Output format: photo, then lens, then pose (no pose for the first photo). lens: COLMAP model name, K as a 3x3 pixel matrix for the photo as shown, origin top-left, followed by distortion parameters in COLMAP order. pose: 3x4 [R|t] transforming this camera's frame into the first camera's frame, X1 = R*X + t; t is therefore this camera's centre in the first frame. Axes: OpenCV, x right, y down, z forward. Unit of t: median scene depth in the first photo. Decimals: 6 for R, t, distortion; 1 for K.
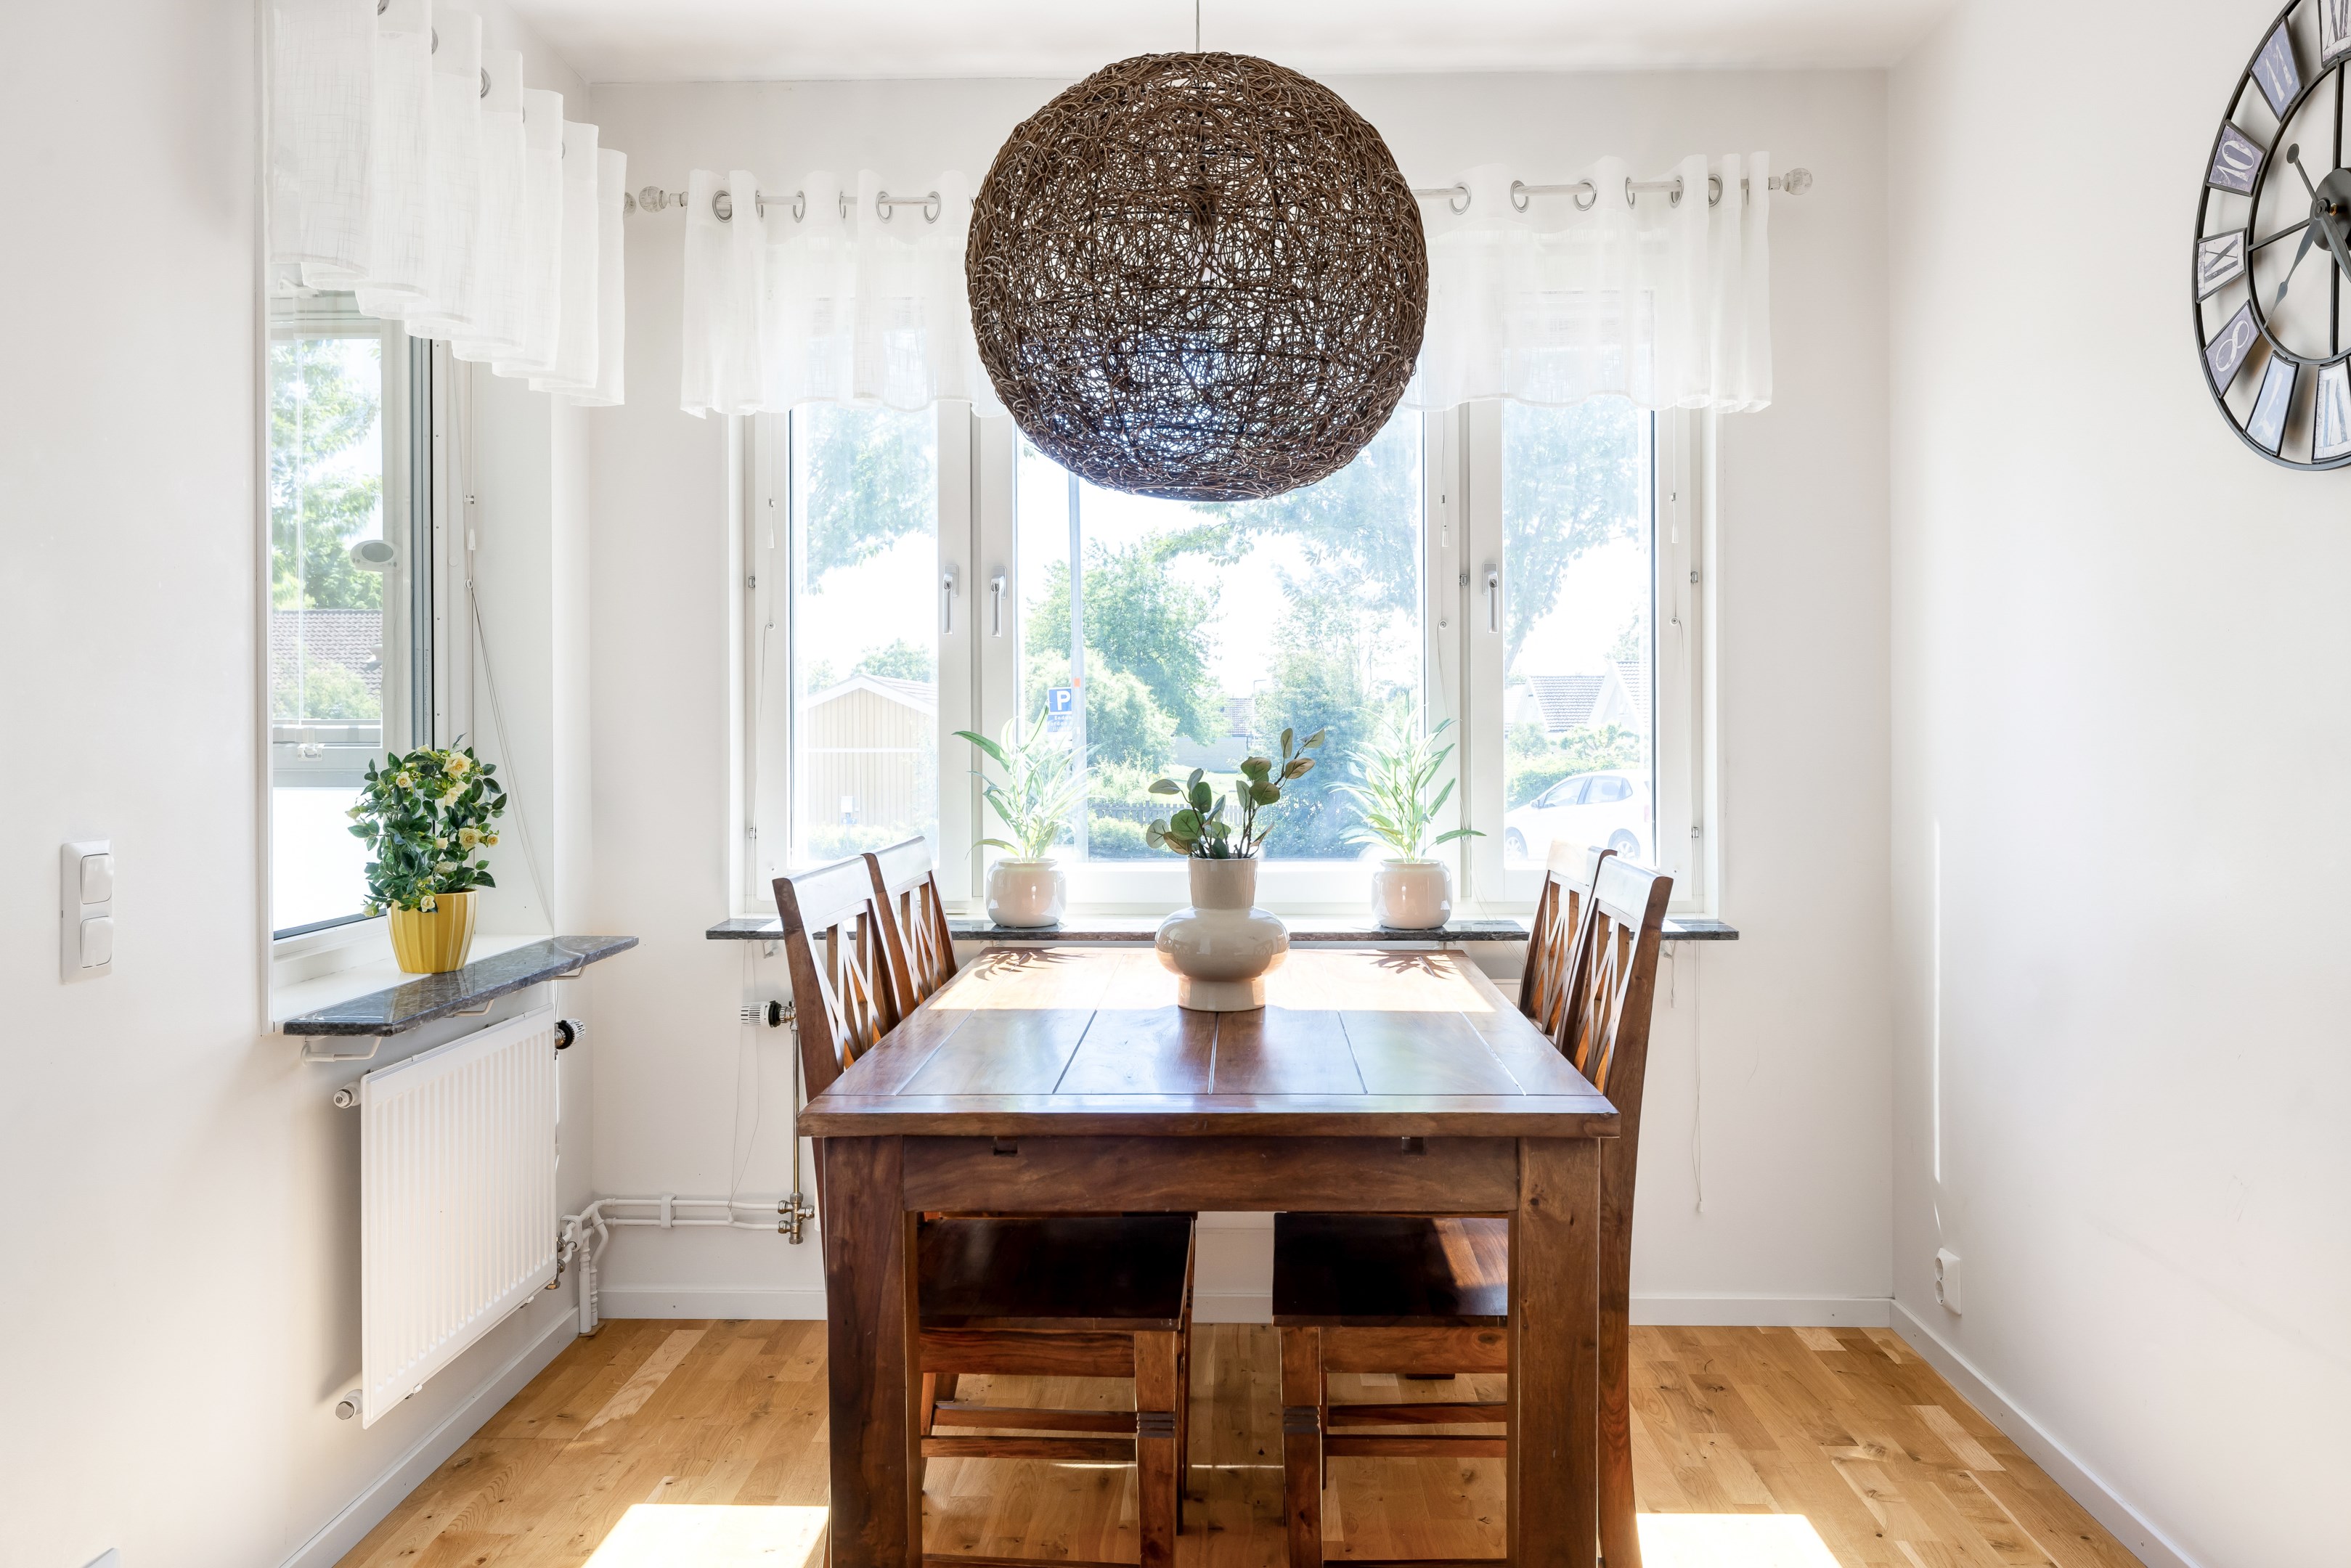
lens RADIAL K [[1777.5, 0, 1187.0], [0, 1777.5, 716.3], [0, 0, 1]] dist [-0.002539, 0.005655]
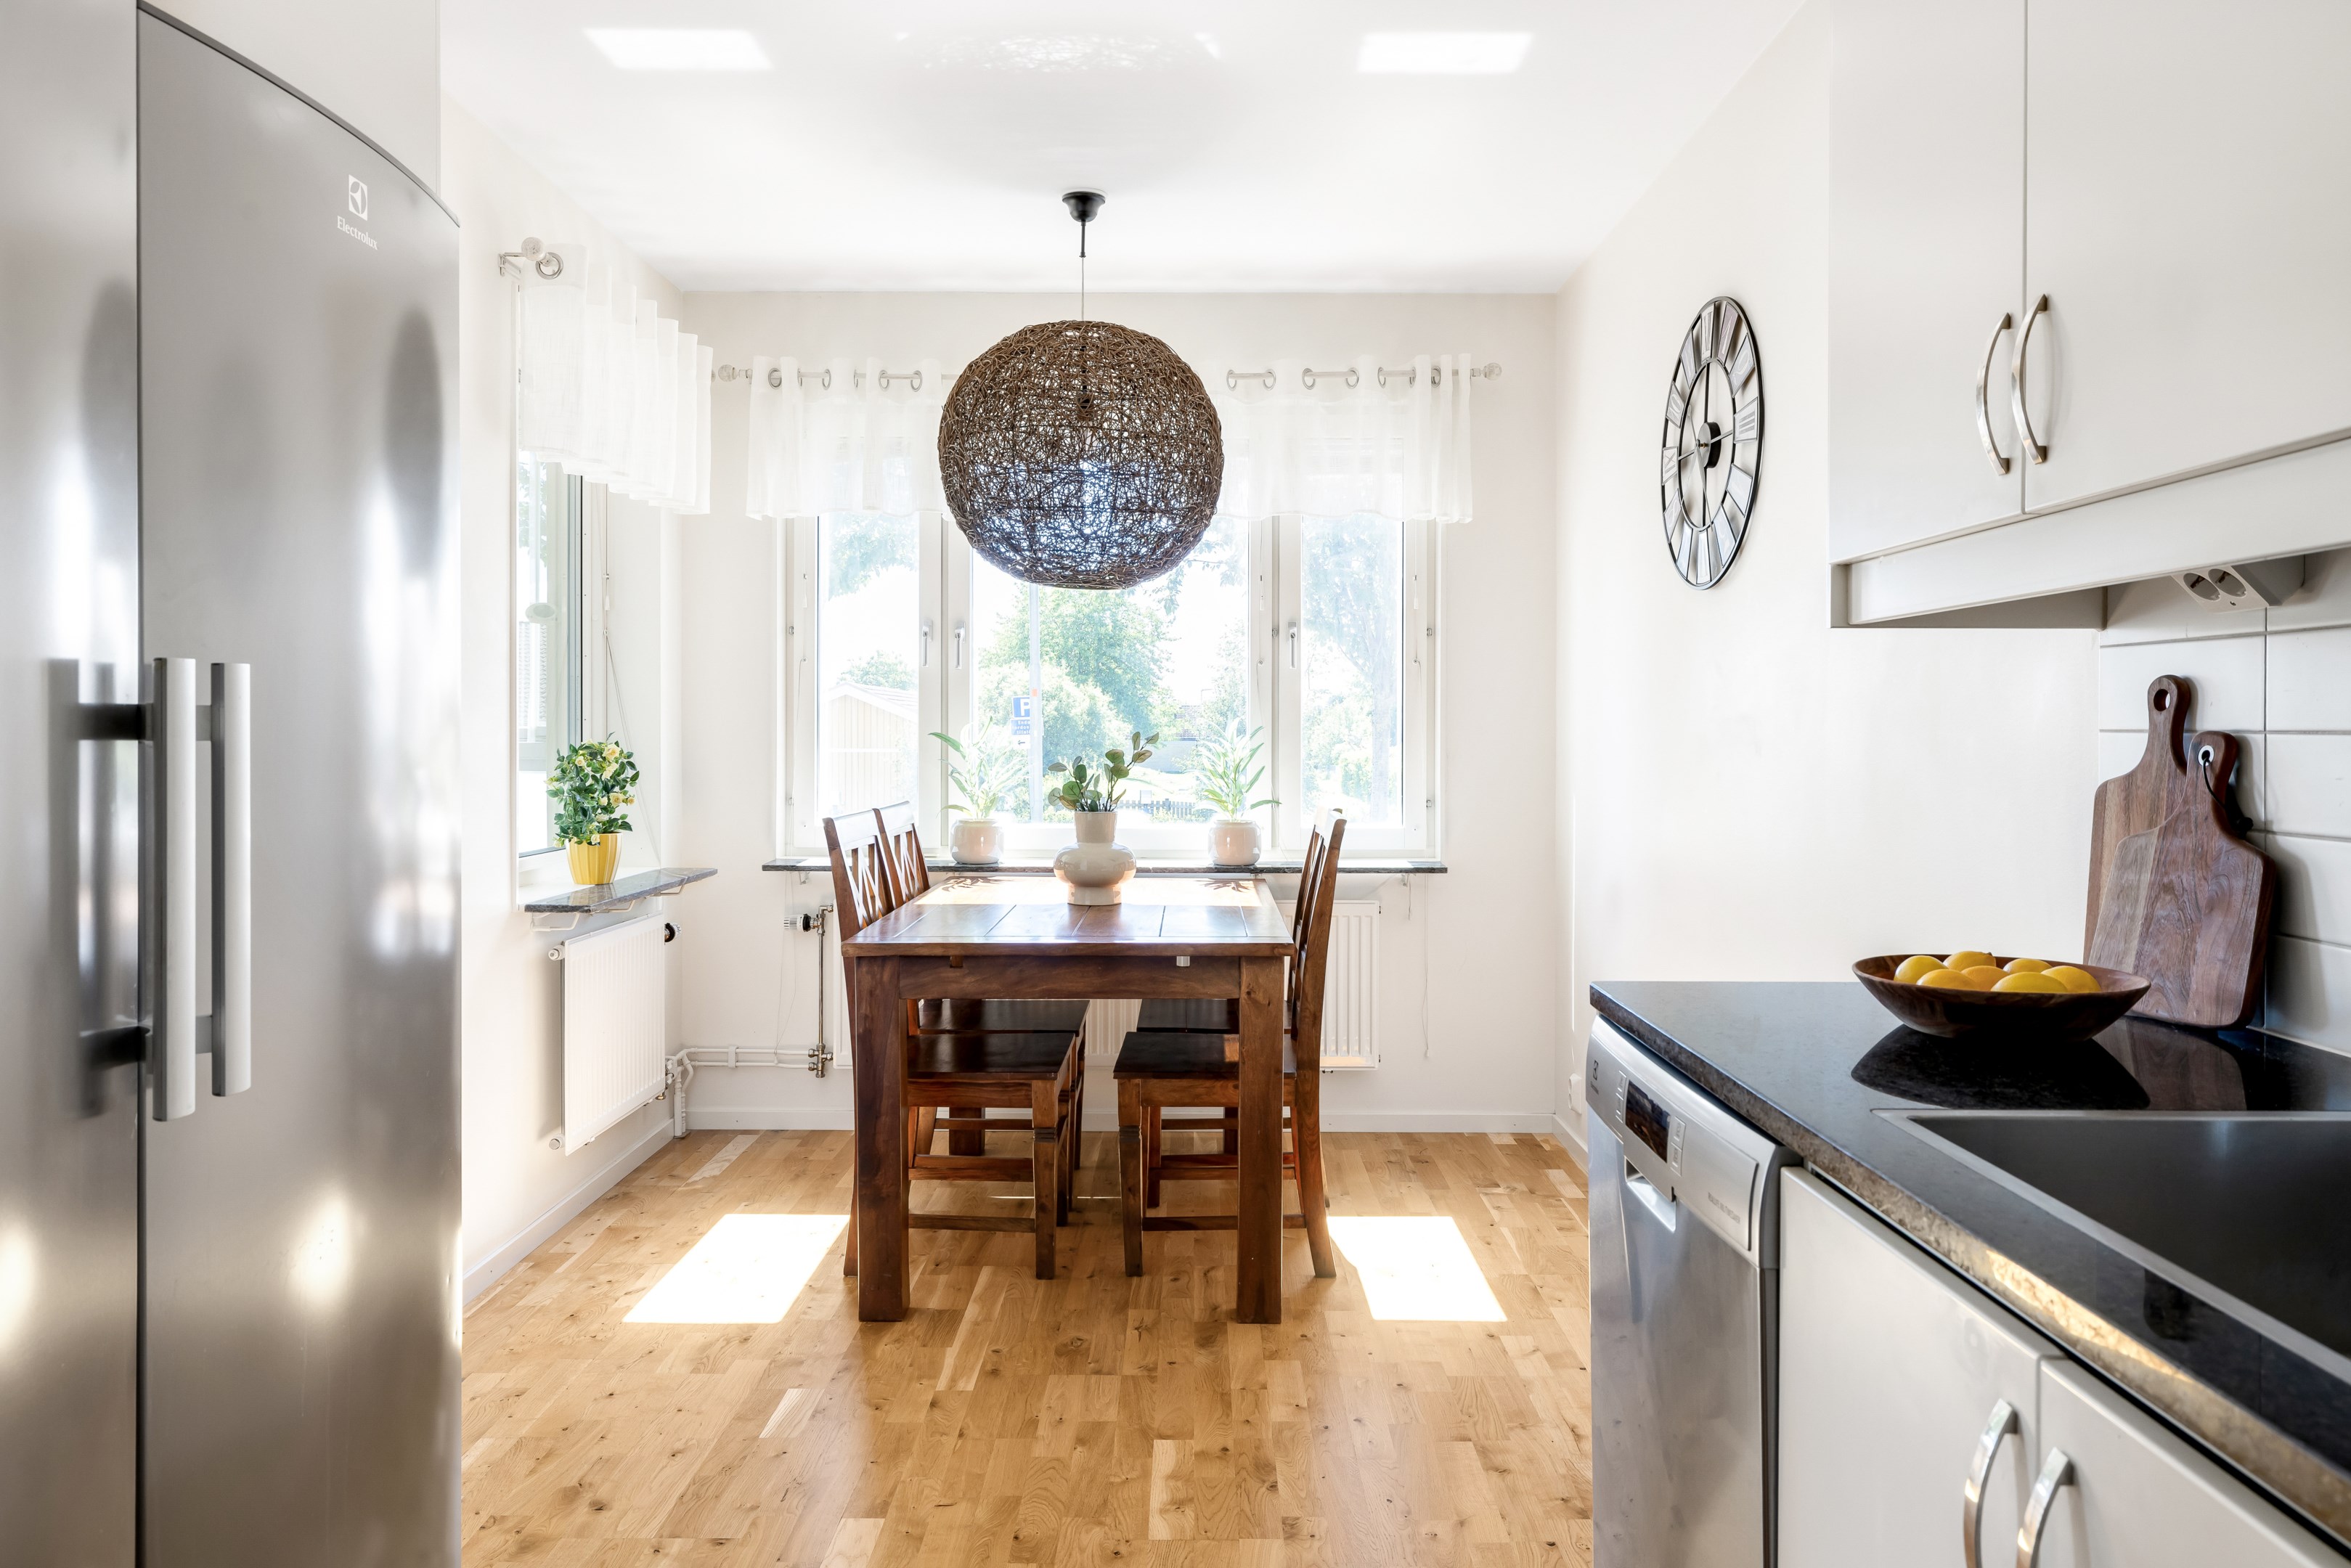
lens RADIAL K [[1621.4, 0, 1176.1], [0, 1621.4, 724.6], [0, 0, 1]] dist [-0.001296, 0.001497]
pose [[0.999774, 0.005671, 0.020511, 0.059191], [-0.005705, 0.999982, 0.001570, -0.002025], [-0.020501, -0.001687, 0.999788, -0.449078]]
